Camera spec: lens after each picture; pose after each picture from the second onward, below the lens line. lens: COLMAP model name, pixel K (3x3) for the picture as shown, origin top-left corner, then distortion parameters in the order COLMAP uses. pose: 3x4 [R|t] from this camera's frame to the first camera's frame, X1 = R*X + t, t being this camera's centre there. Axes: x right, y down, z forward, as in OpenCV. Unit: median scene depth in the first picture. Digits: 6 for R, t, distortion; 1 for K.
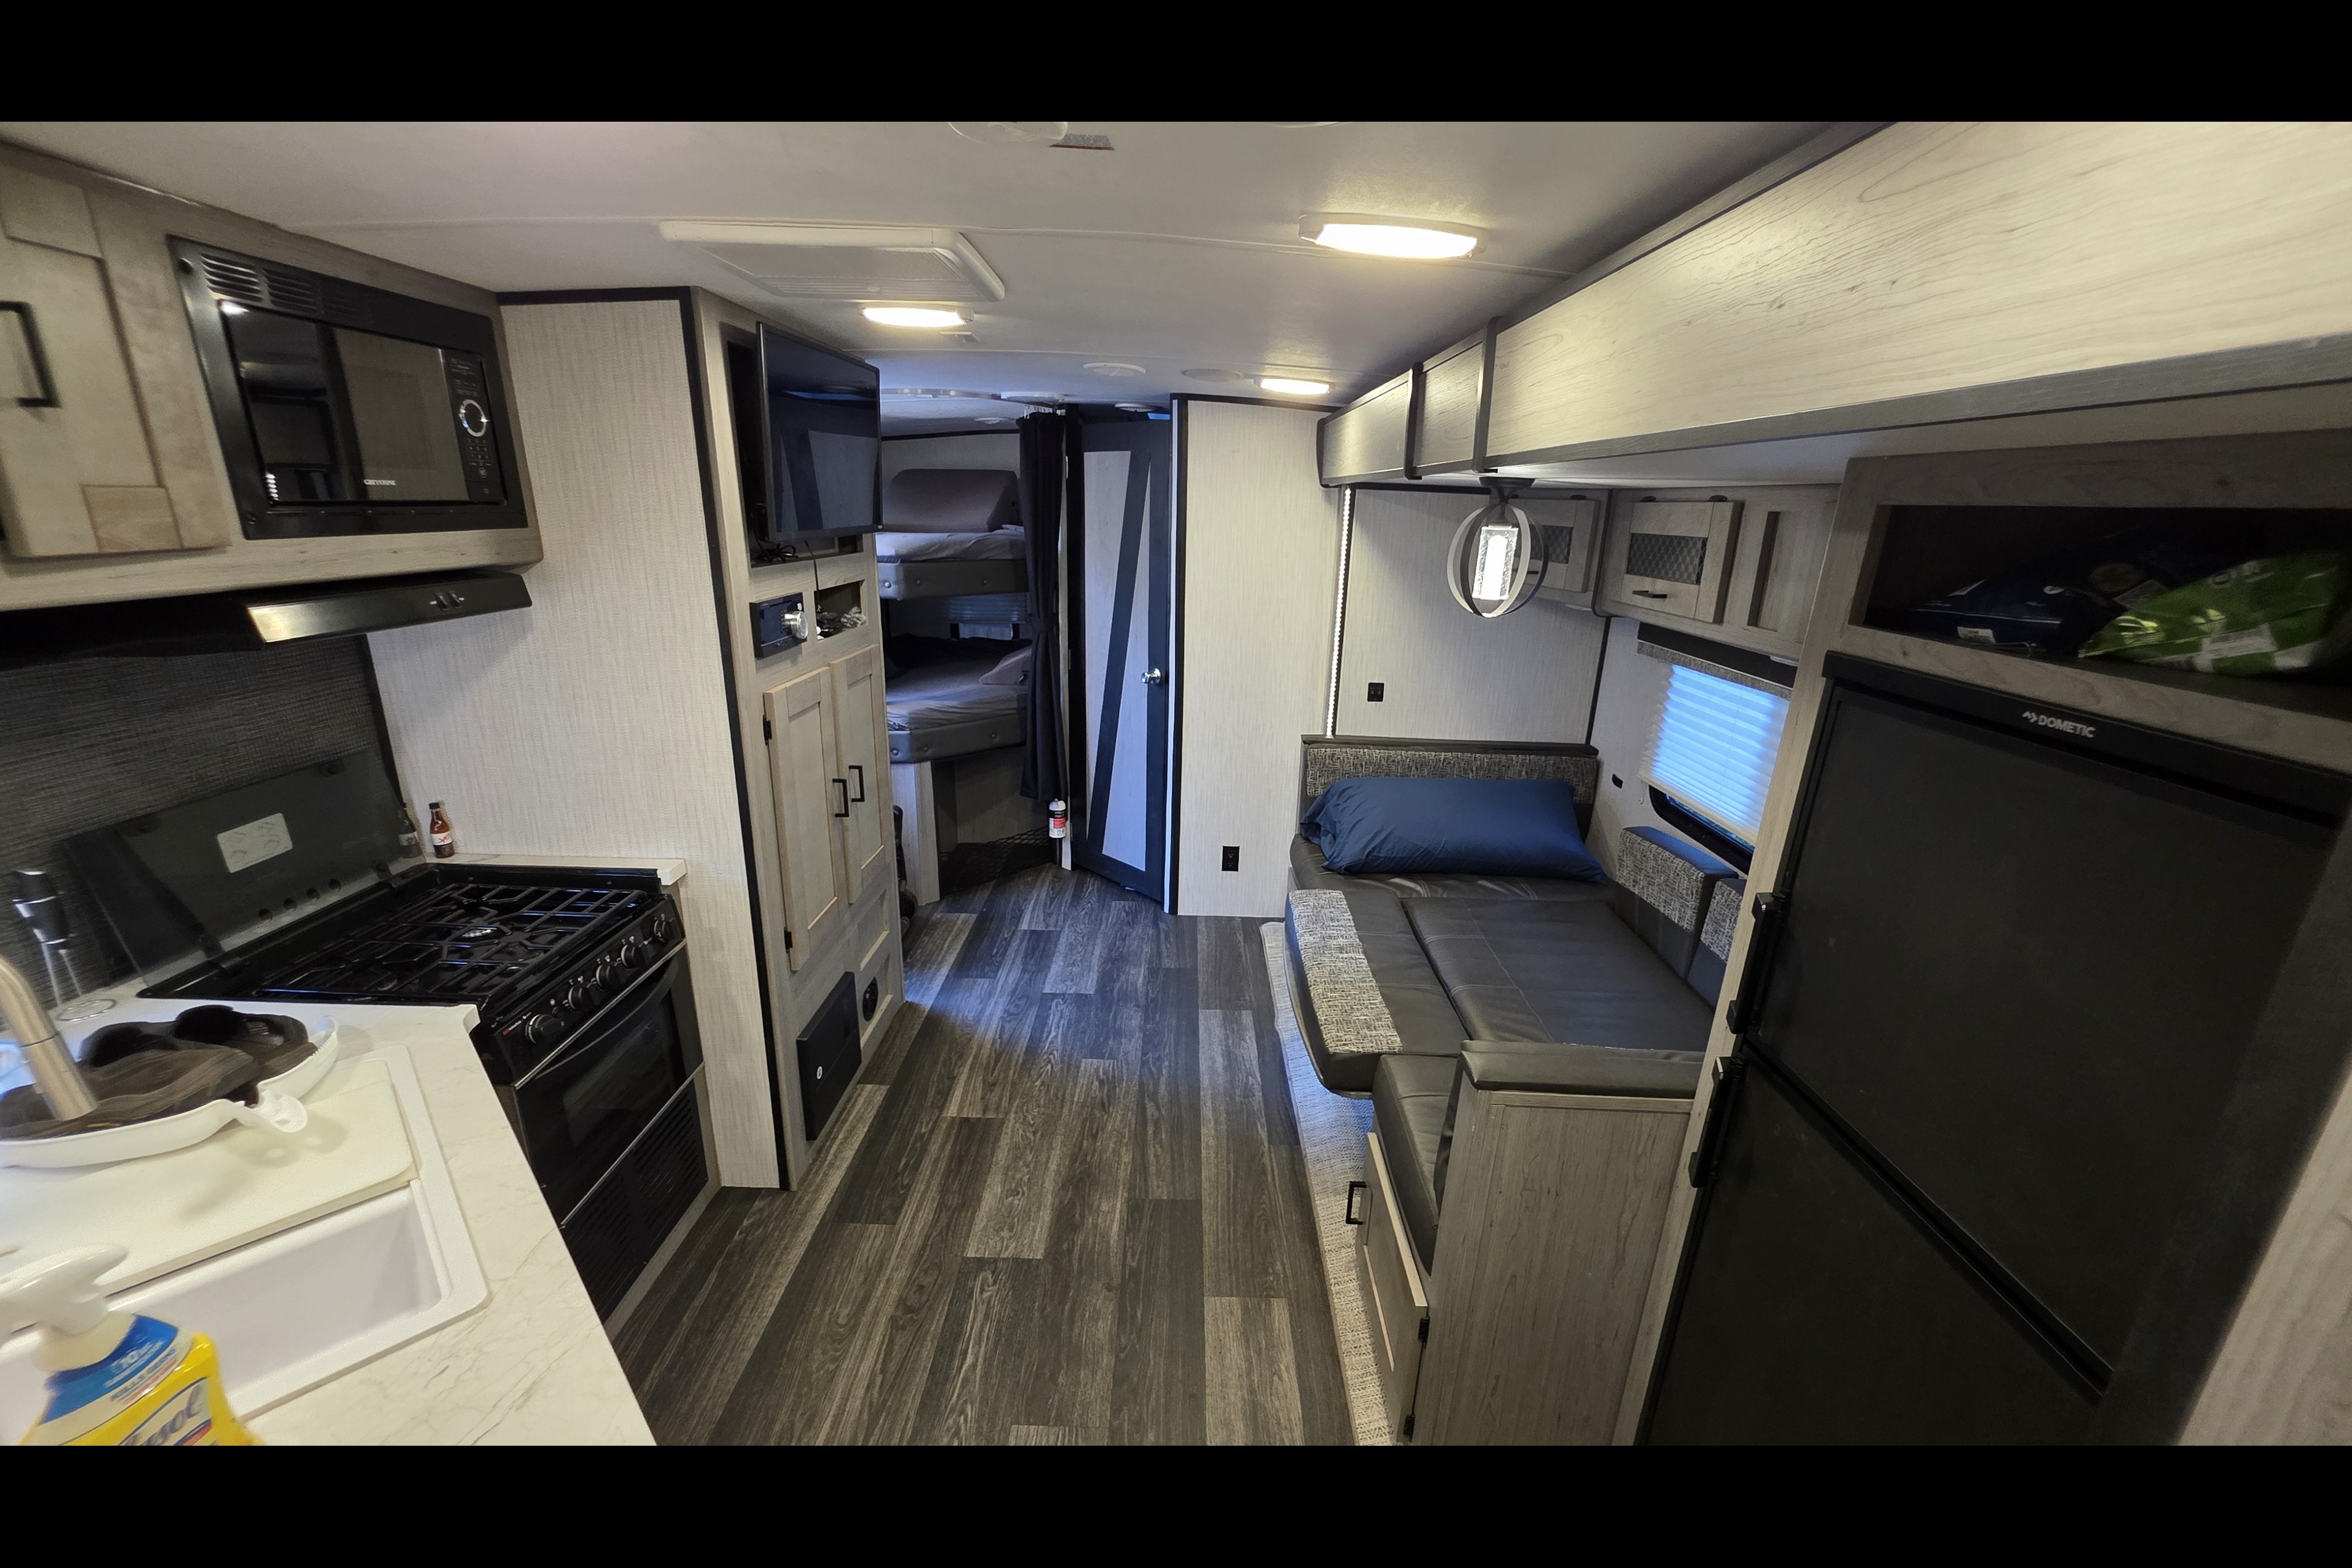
lens RADIAL K [[940.2, 0, 1168.9], [0, 940.2, 792.0], [0, 0, 1]] dist [-0.002579, 0.000360]
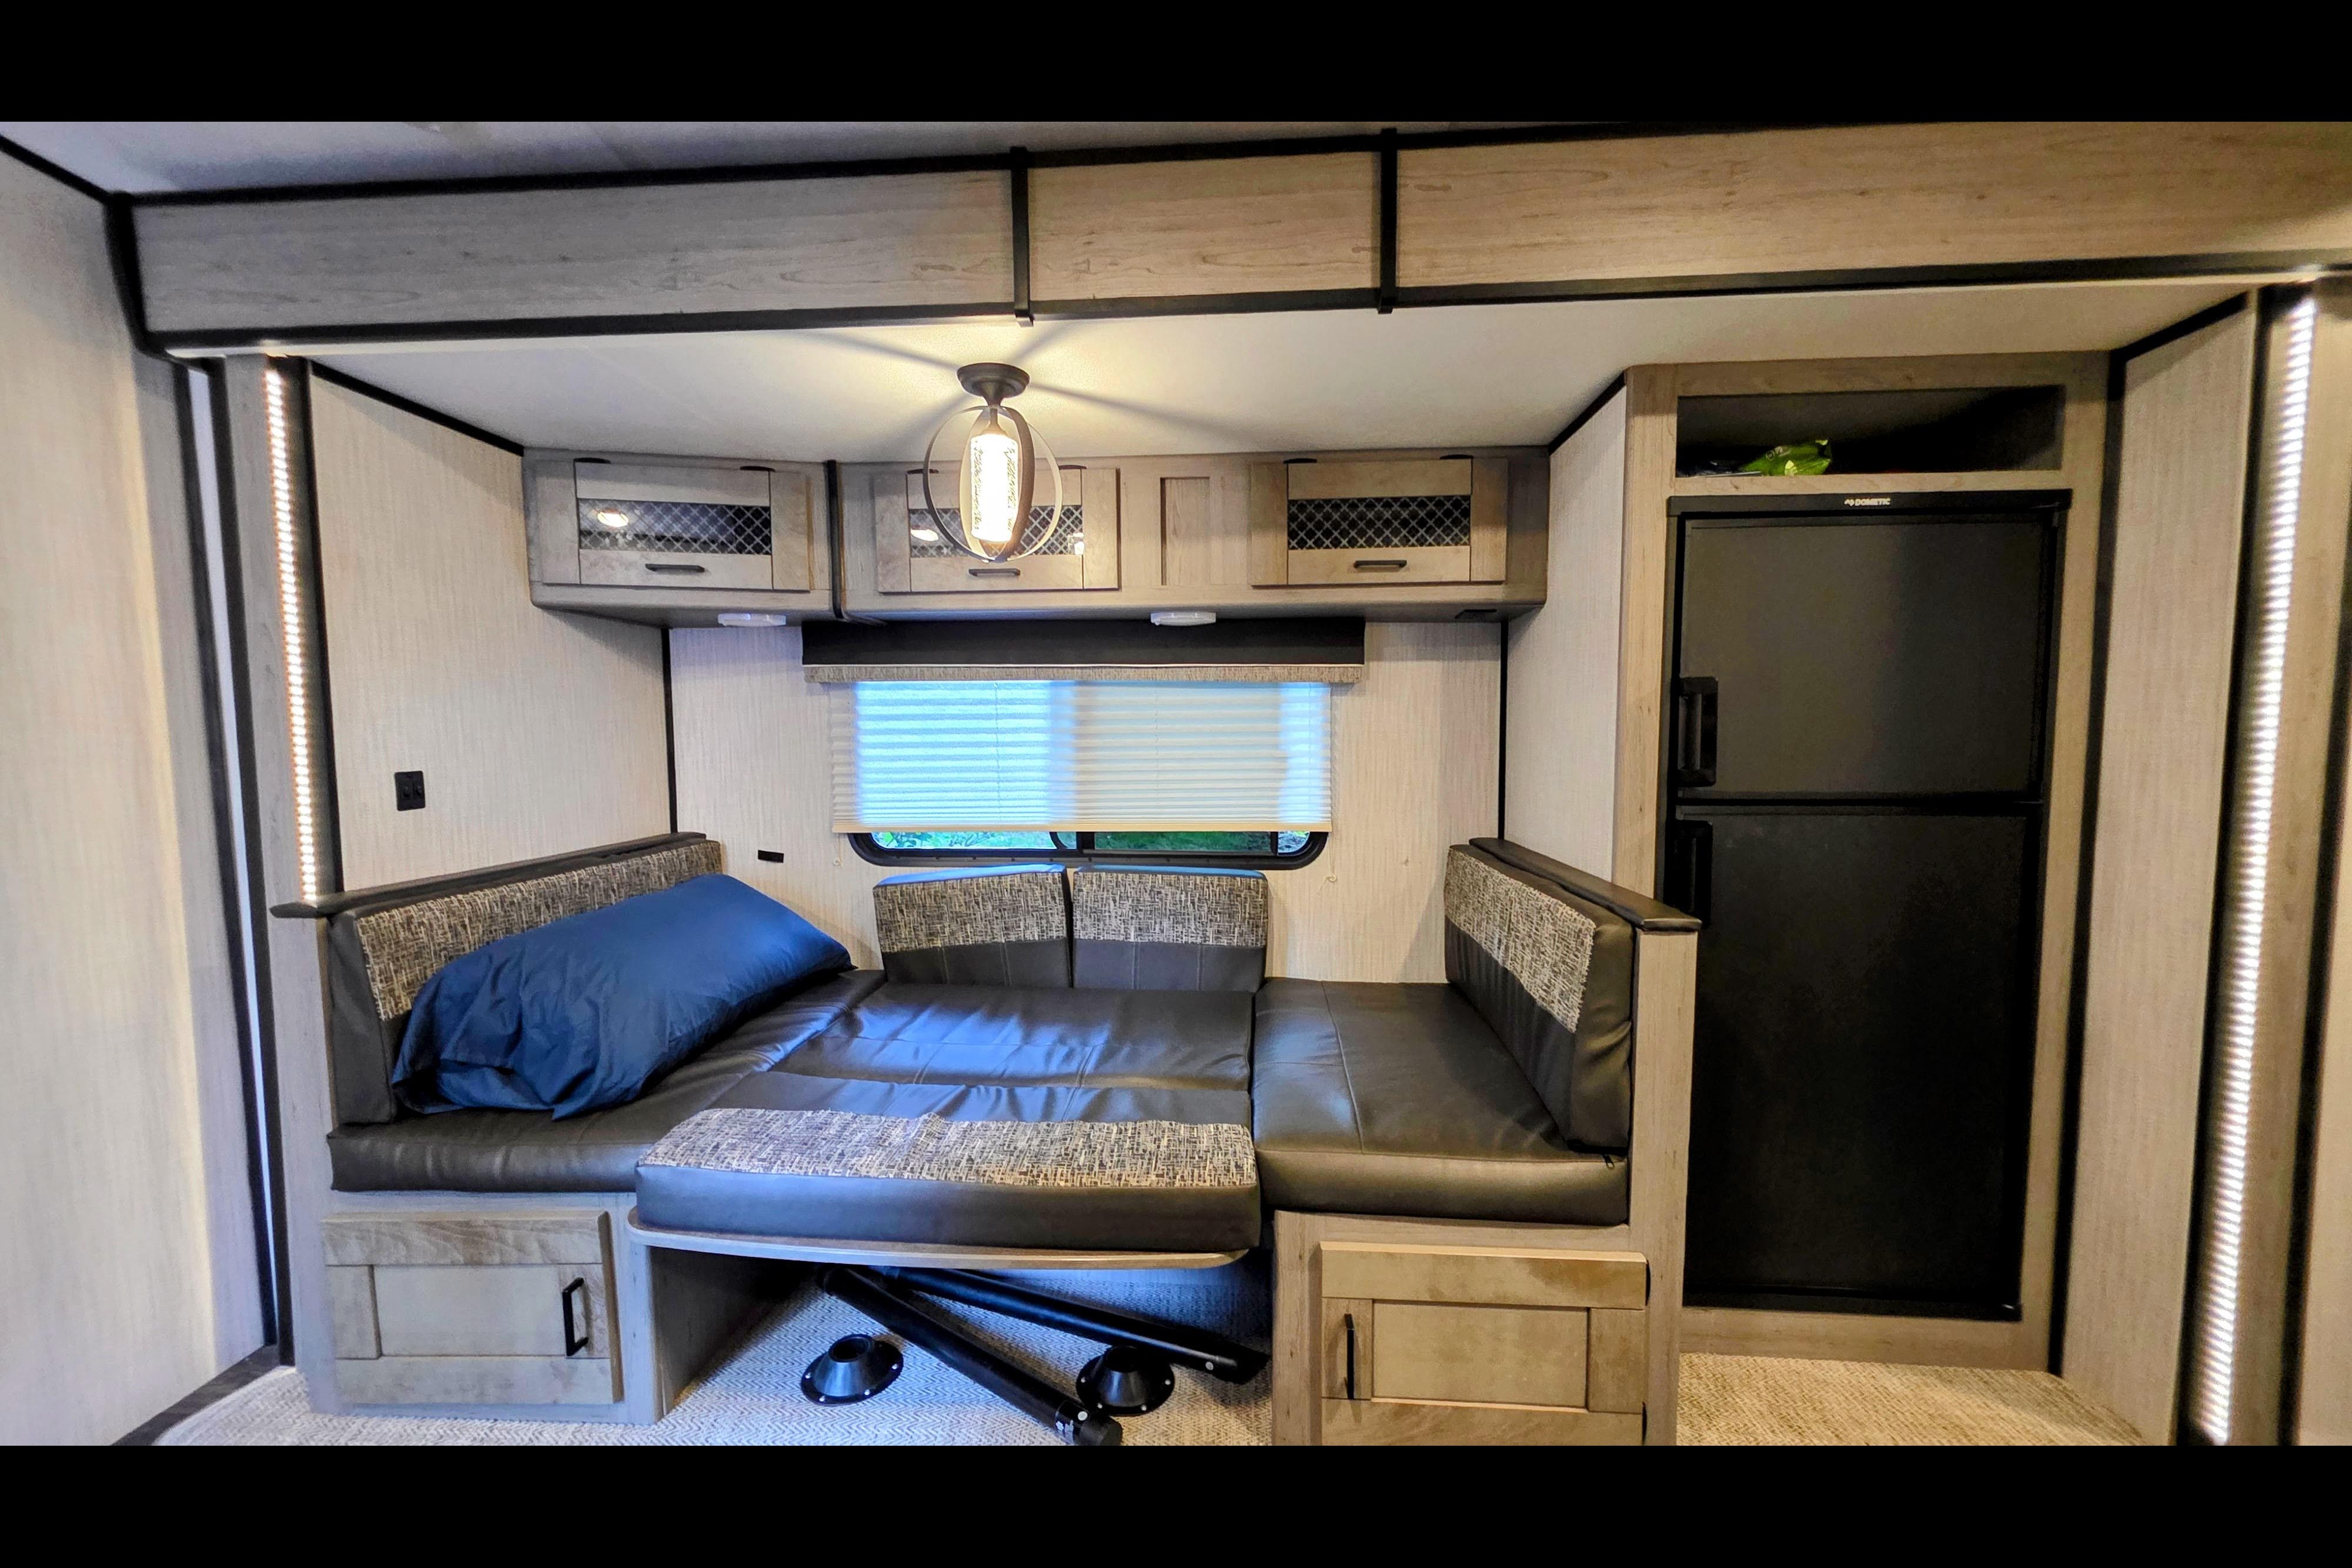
lens RADIAL K [[940.2, 0, 1170.5], [0, 940.2, 798.7], [0, 0, 1]] dist [-0.002579, 0.000360]
pose [[0.060402, -0.103992, 0.992742, -0.419673], [0.301629, 0.949965, 0.081159, -0.031601], [-0.951510, 0.294538, 0.088747, 0.916095]]
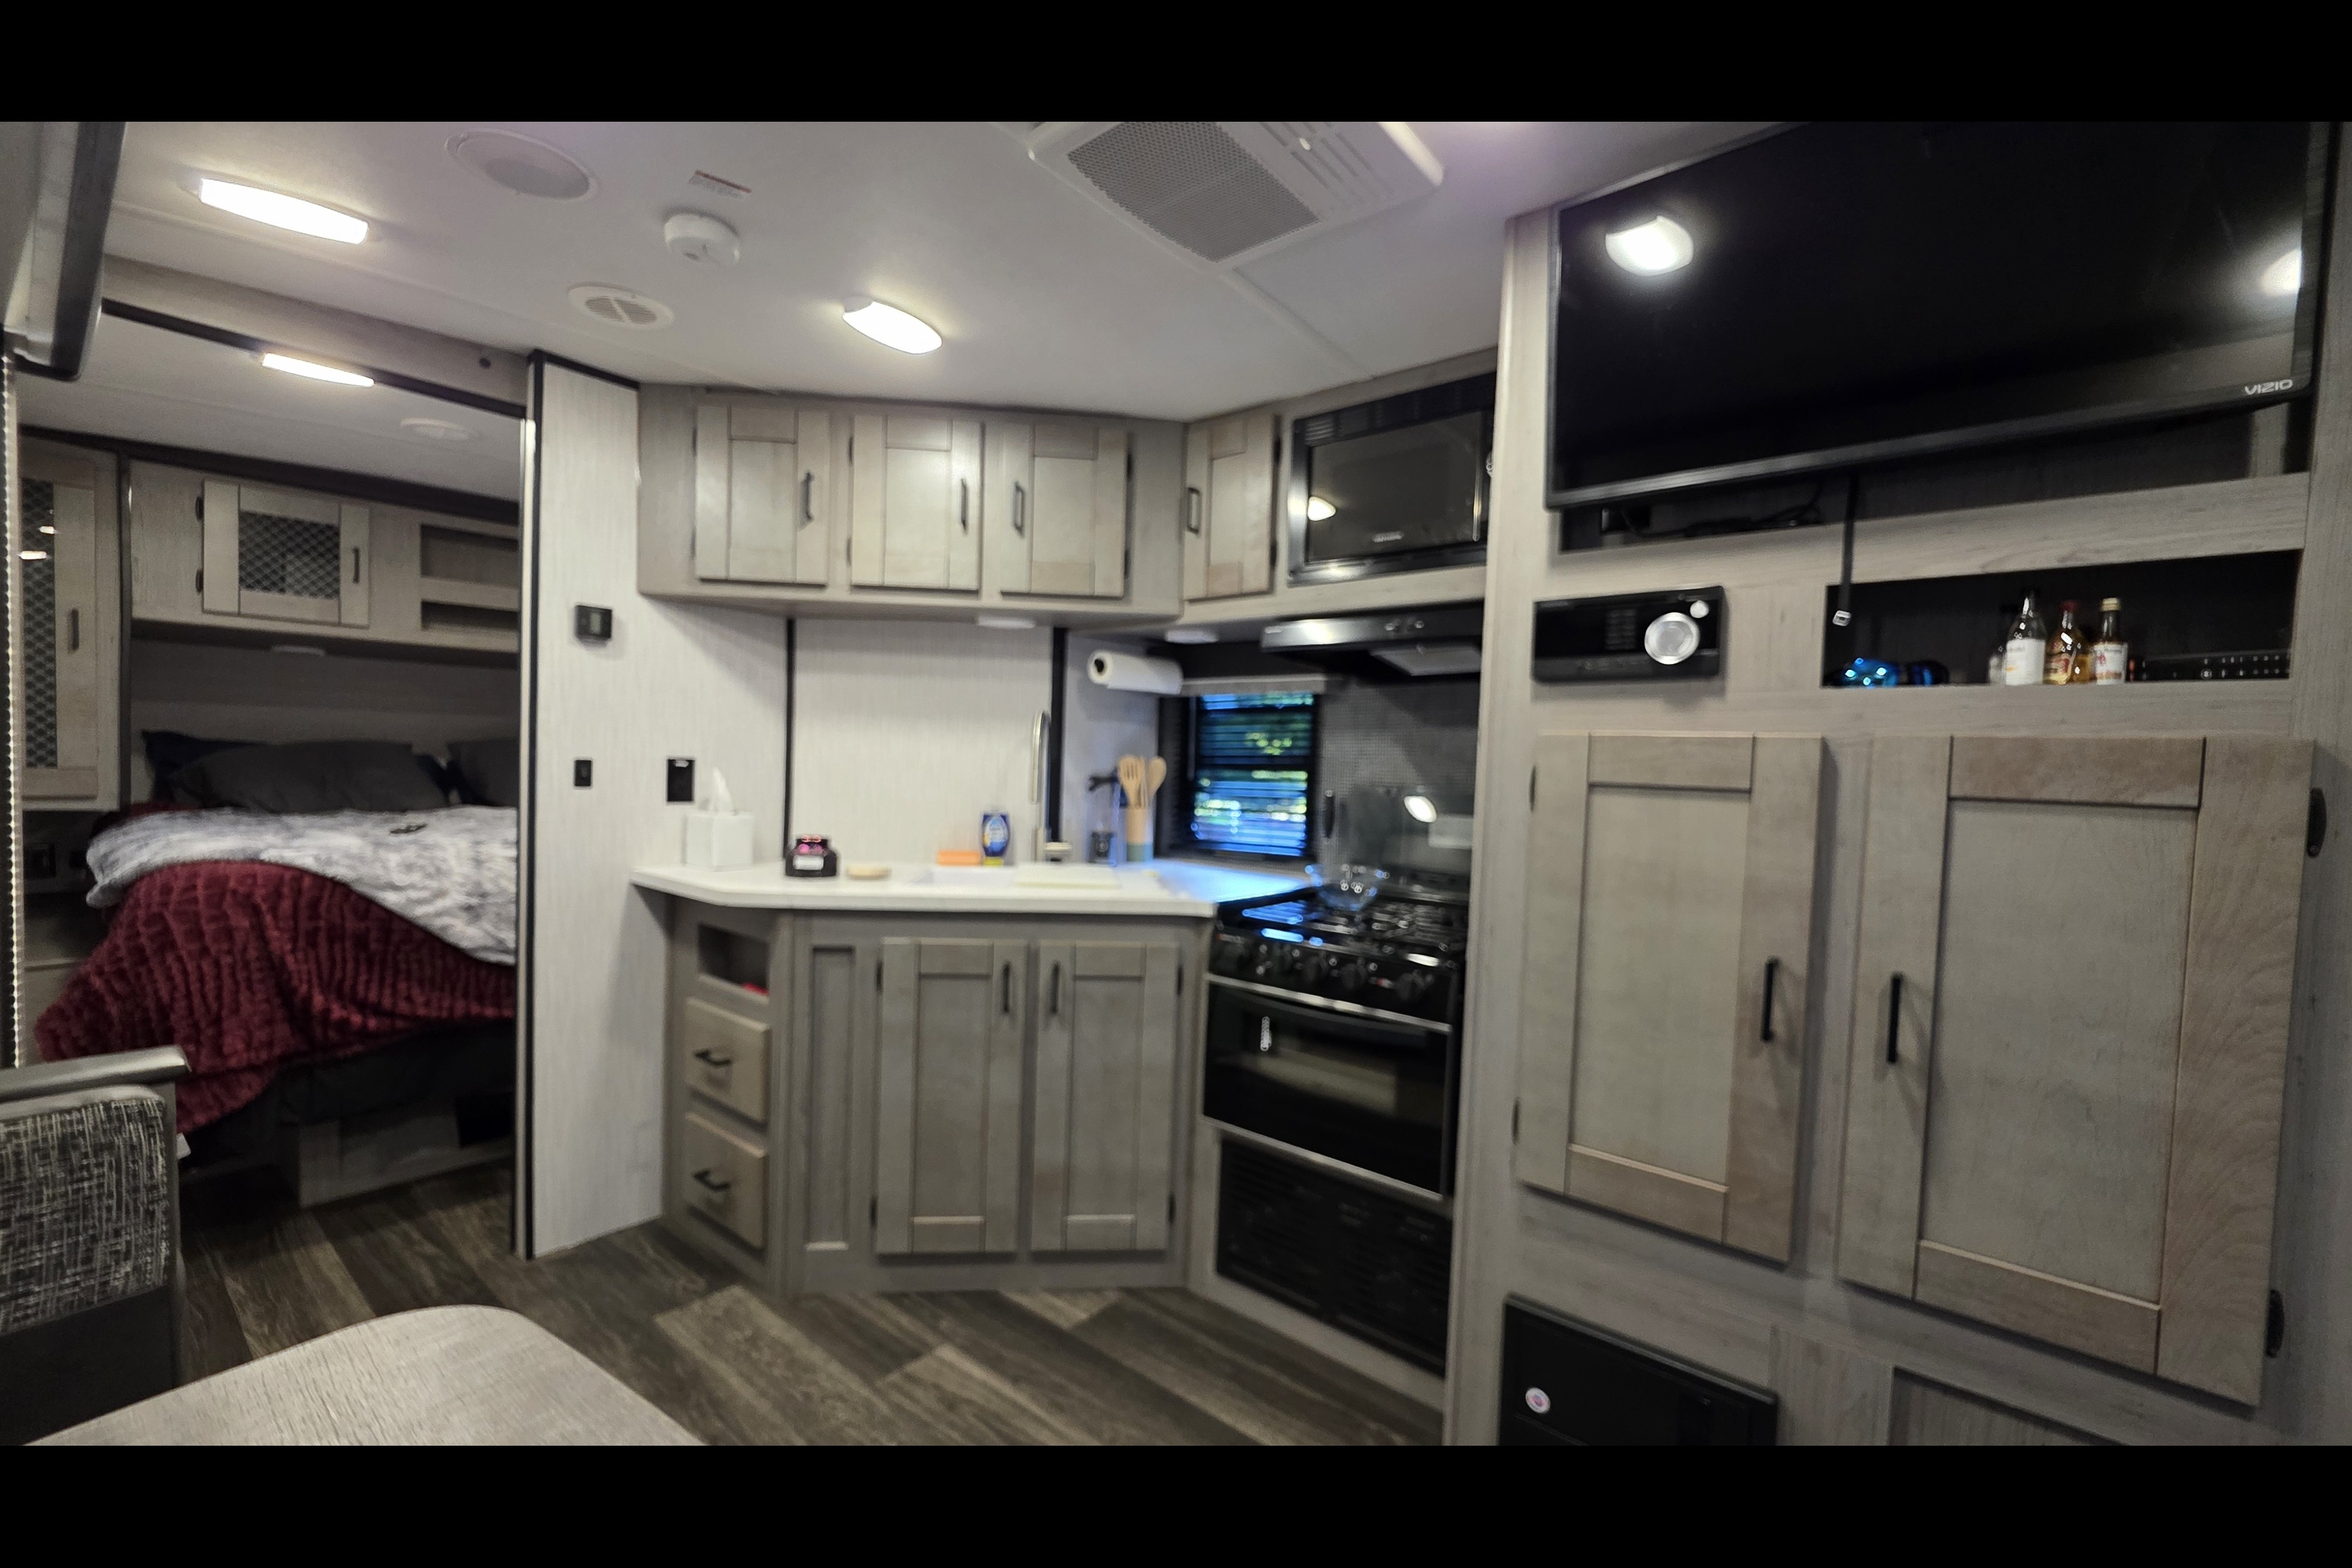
lens RADIAL K [[940.2, 0, 1170.4], [0, 940.2, 793.6], [0, 0, 1]] dist [-0.002579, 0.000360]
pose [[-0.619476, -0.016559, -0.784841, 0.268416], [-0.273412, 0.941730, 0.195935, -0.123595], [0.735864, 0.335962, -0.587906, 1.220970]]
